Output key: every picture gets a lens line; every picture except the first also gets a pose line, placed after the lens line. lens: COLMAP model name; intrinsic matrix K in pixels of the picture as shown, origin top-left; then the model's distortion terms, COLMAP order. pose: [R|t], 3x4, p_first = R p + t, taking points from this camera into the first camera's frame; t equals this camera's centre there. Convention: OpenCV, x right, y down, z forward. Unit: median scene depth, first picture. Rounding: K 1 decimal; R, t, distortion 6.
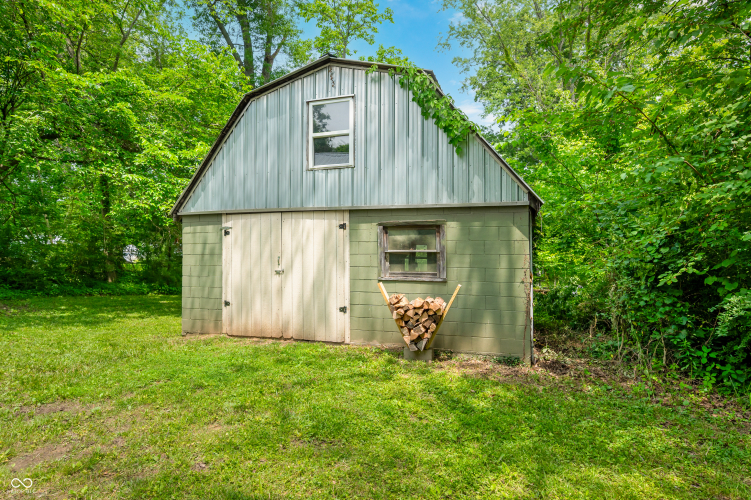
lens RADIAL K [[396.0, 0, 376.1], [0, 396.0, 242.5], [0, 0, 1]] dist [0.004086, 0.000445]
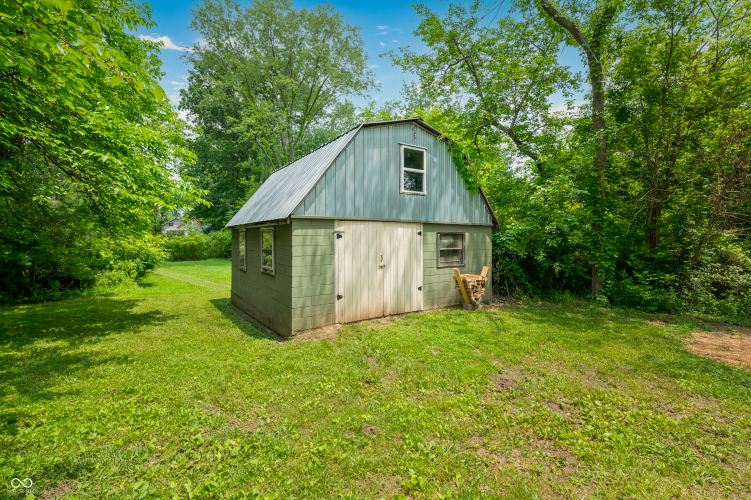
lens RADIAL K [[338.3, 0, 391.7], [0, 338.3, 233.6], [0, 0, 1]] dist [-0.002645, -0.000092]
pose [[0.603704, 0.013796, 0.797089, -1.148348], [-0.012861, 0.999889, -0.007565, -0.028441], [-0.797105, -0.005684, 0.603814, 0.300892]]
